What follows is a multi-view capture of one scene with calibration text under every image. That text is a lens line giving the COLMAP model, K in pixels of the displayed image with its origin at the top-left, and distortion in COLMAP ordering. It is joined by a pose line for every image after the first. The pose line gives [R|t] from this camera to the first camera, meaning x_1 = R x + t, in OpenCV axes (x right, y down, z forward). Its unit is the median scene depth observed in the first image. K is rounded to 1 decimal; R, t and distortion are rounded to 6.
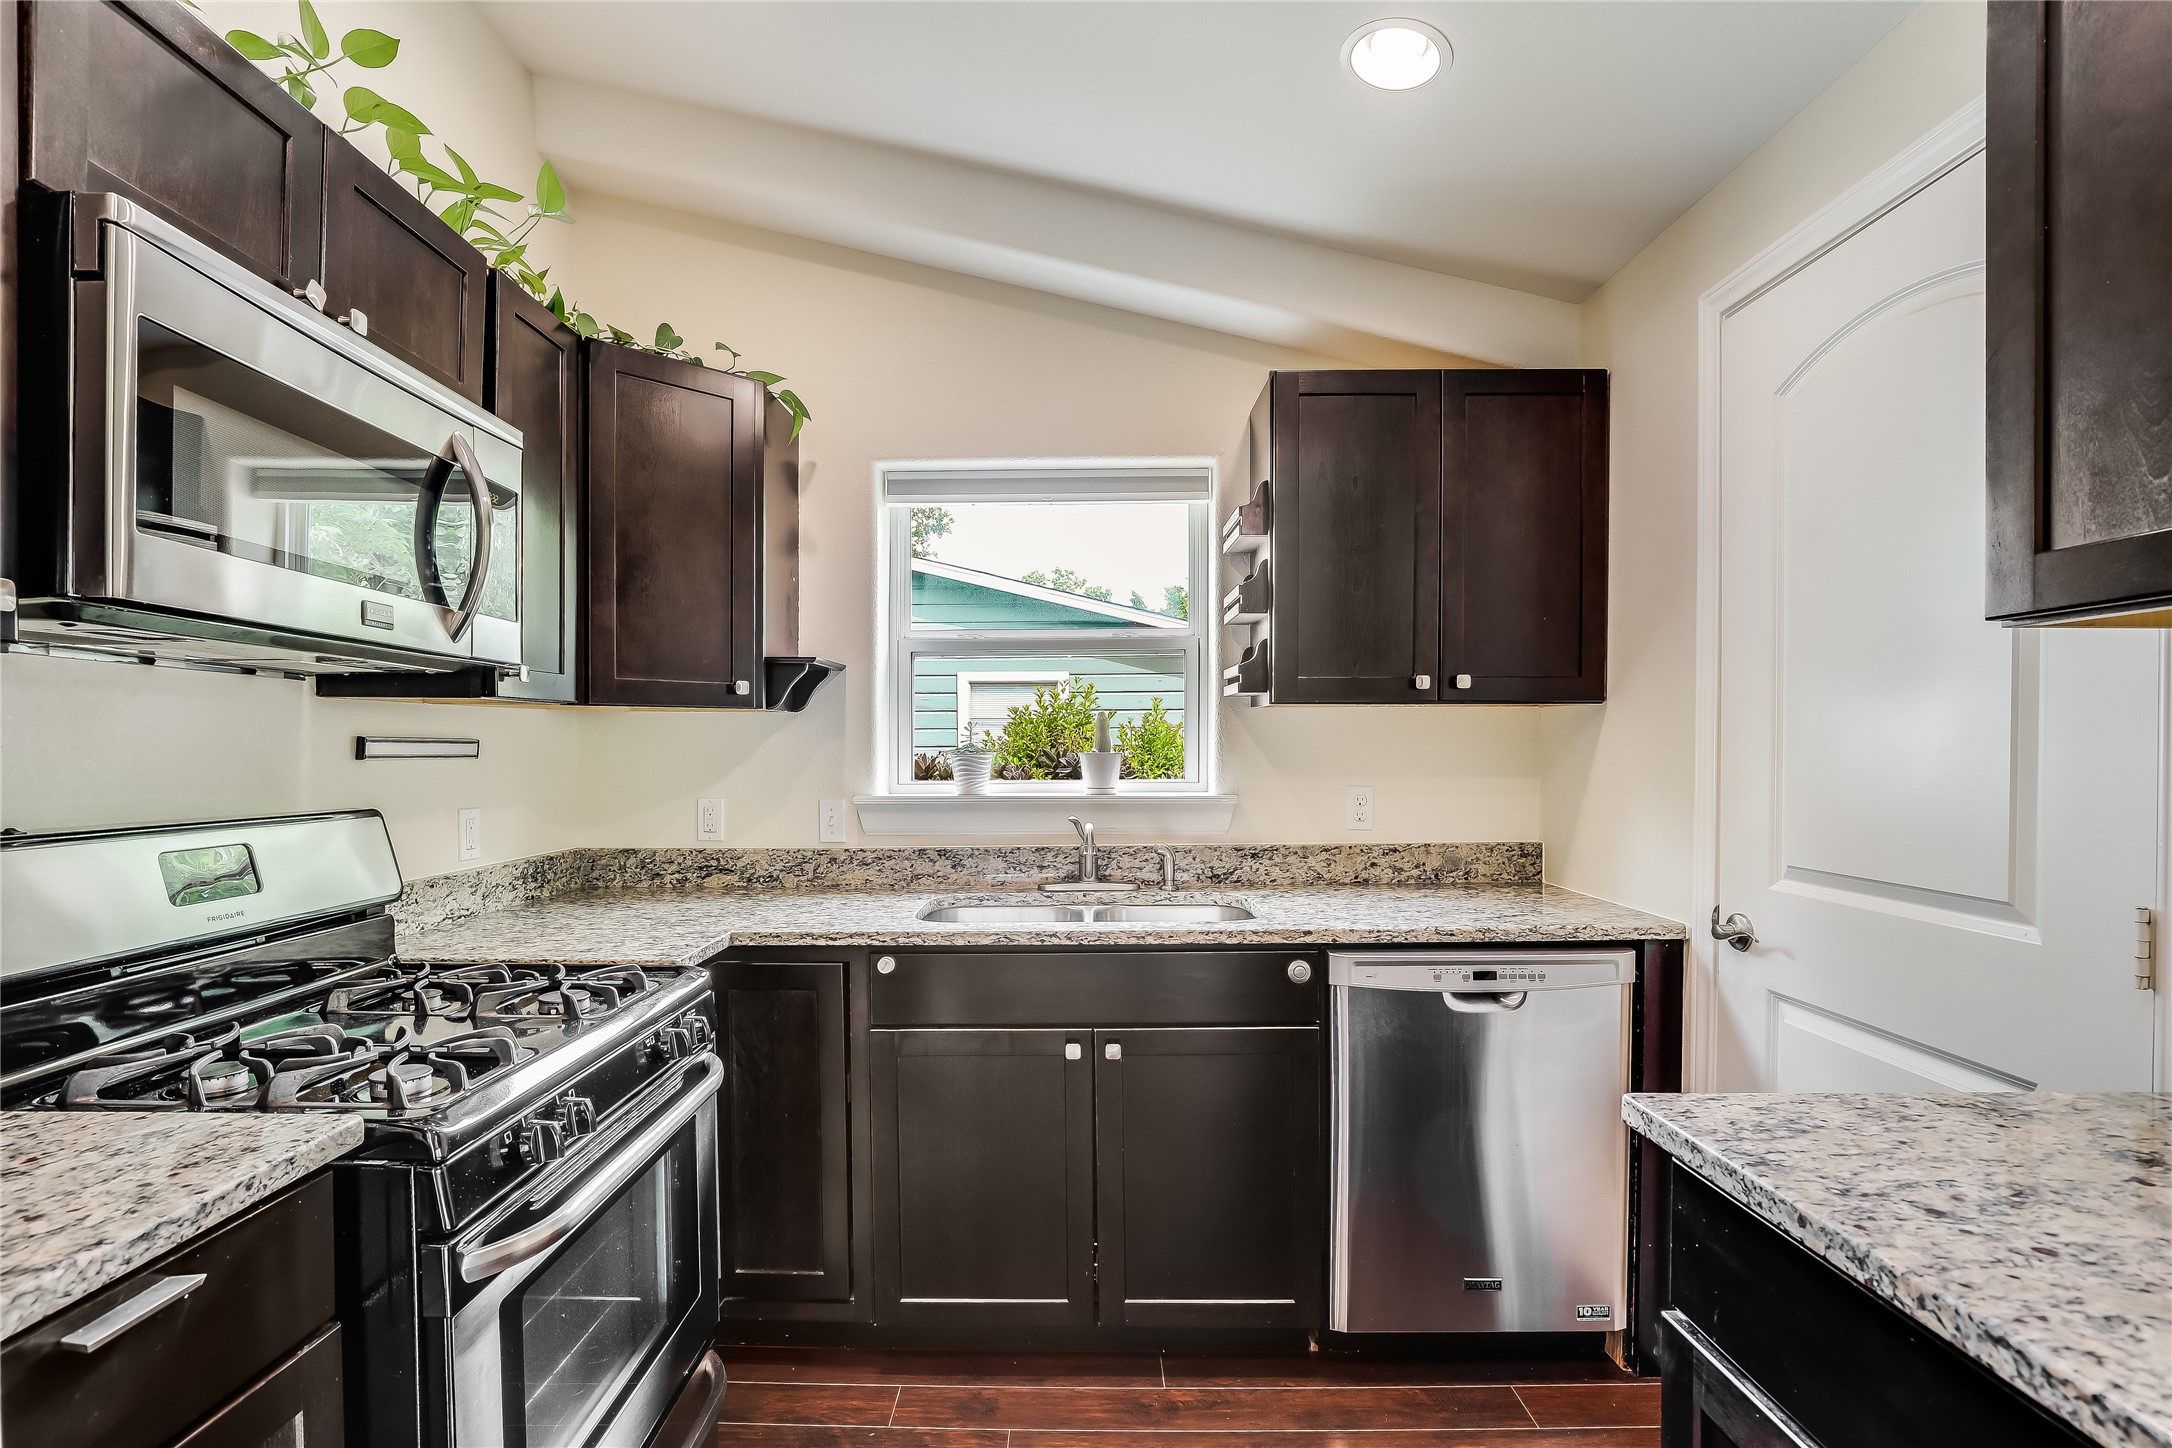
lens RADIAL K [[1003.5, 0, 1050.6], [0, 1003.5, 769.7], [0, 0, 1]] dist [-0.024592, 0.000125]
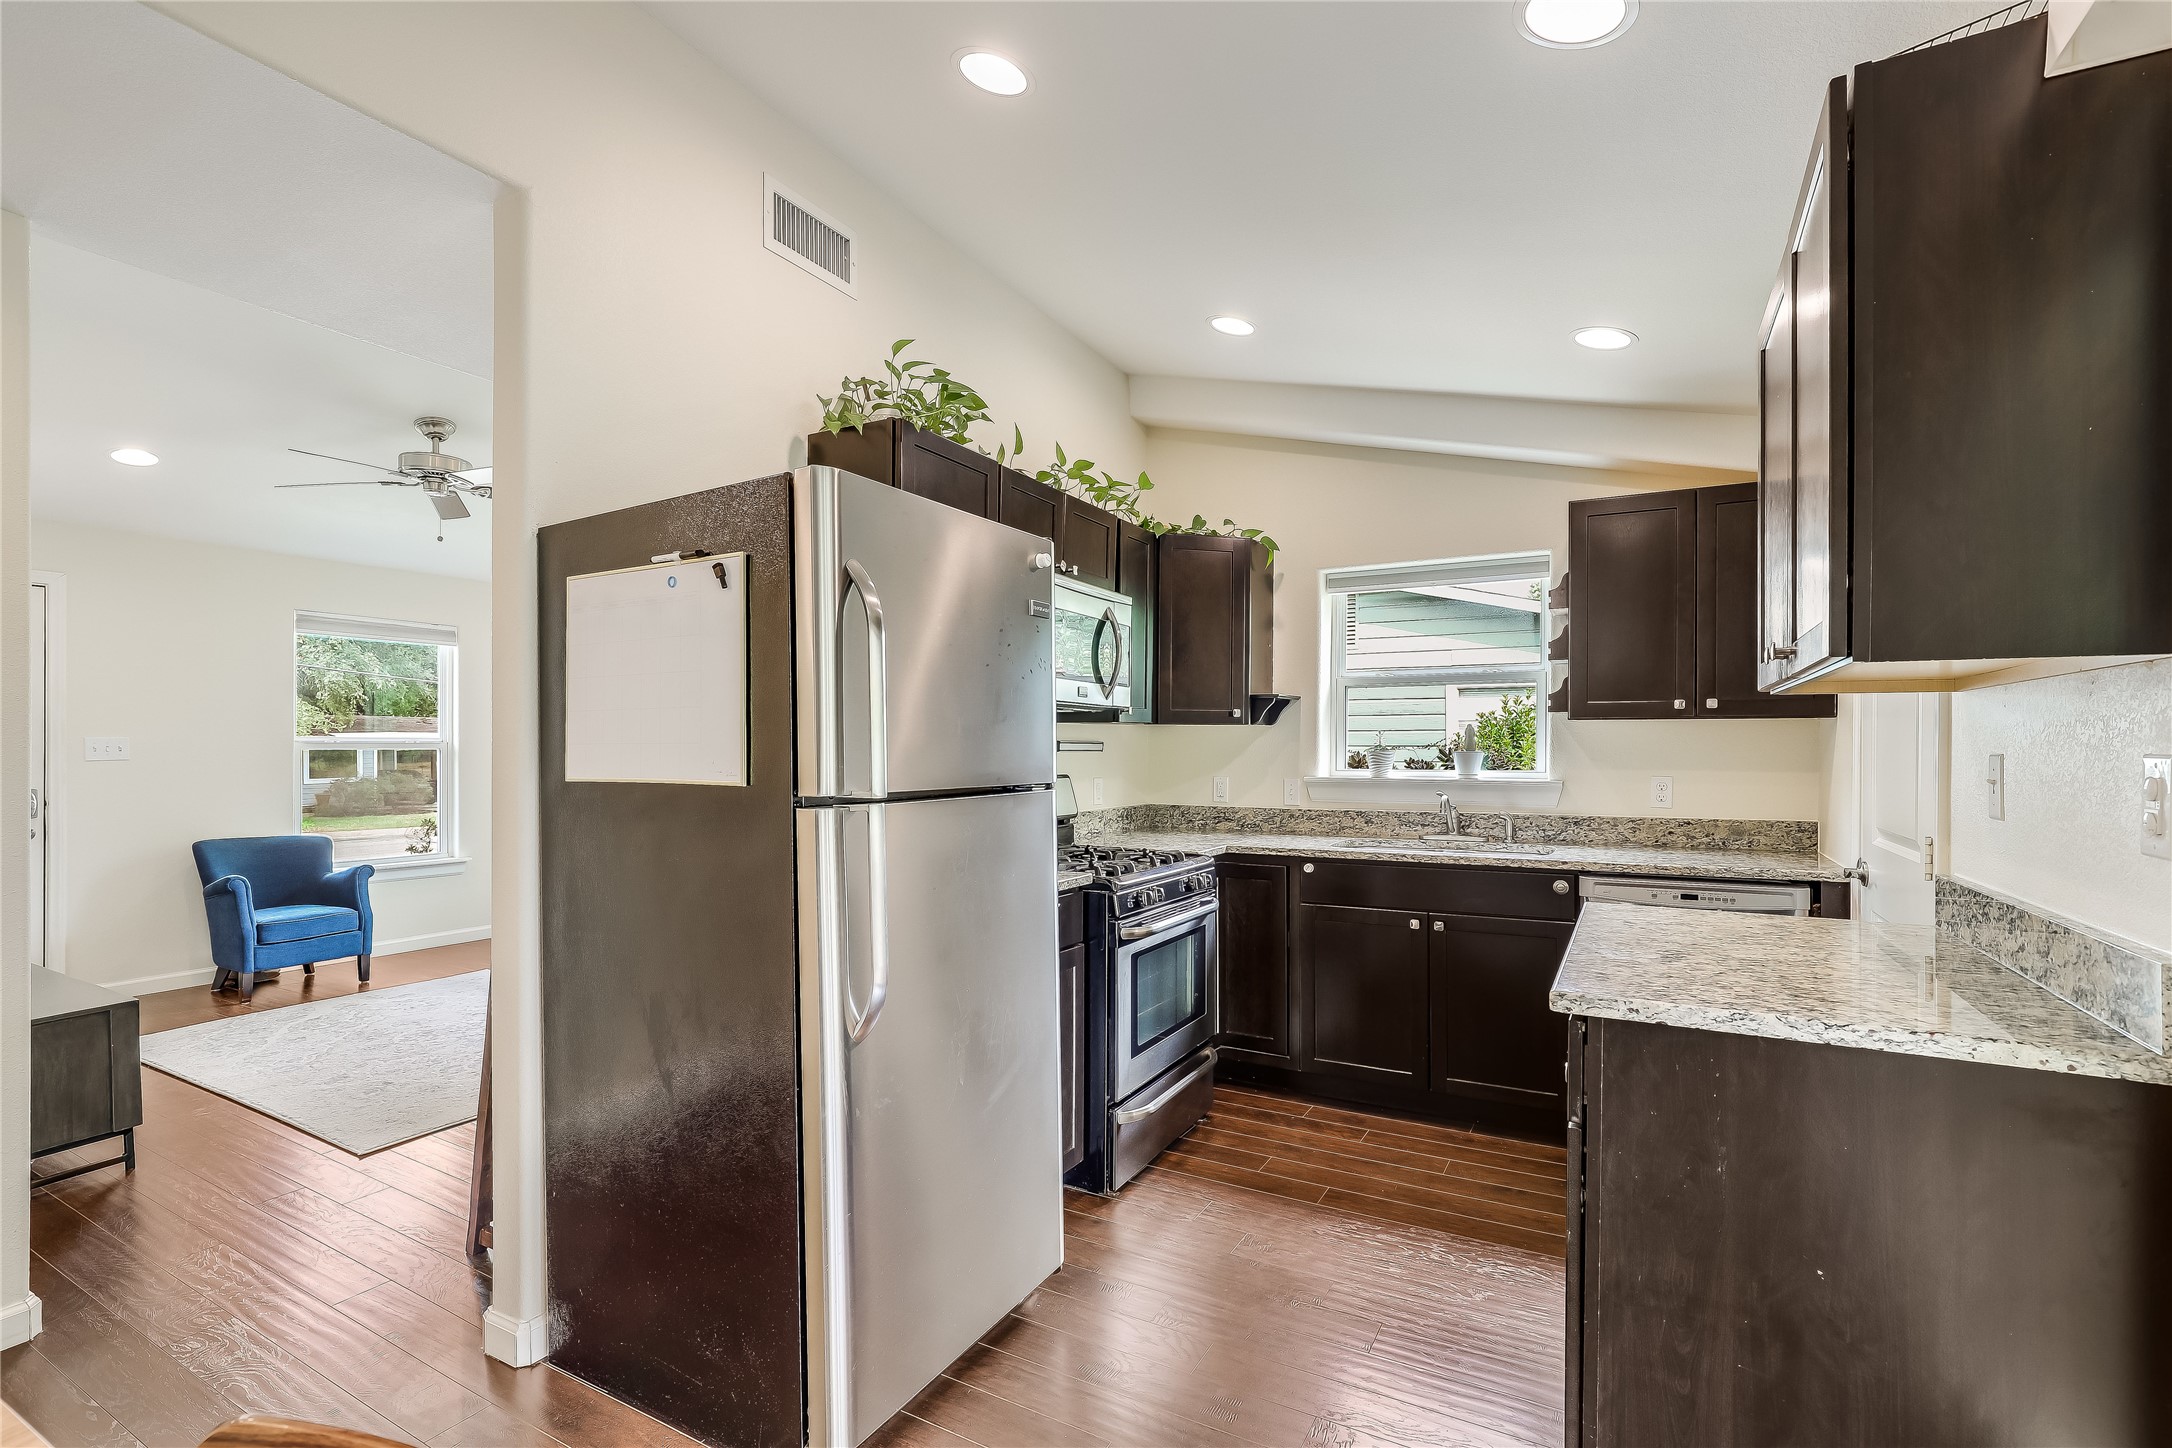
lens RADIAL K [[976.1, 0, 1093.2], [0, 976.1, 733.3], [0, 0, 1]] dist [-0.016185, 0.000932]
pose [[0.888048, -0.001712, -0.459747, 0.263280], [-0.014336, 0.999404, -0.031413, 0.011823], [0.459527, 0.034487, 0.887494, -0.656161]]
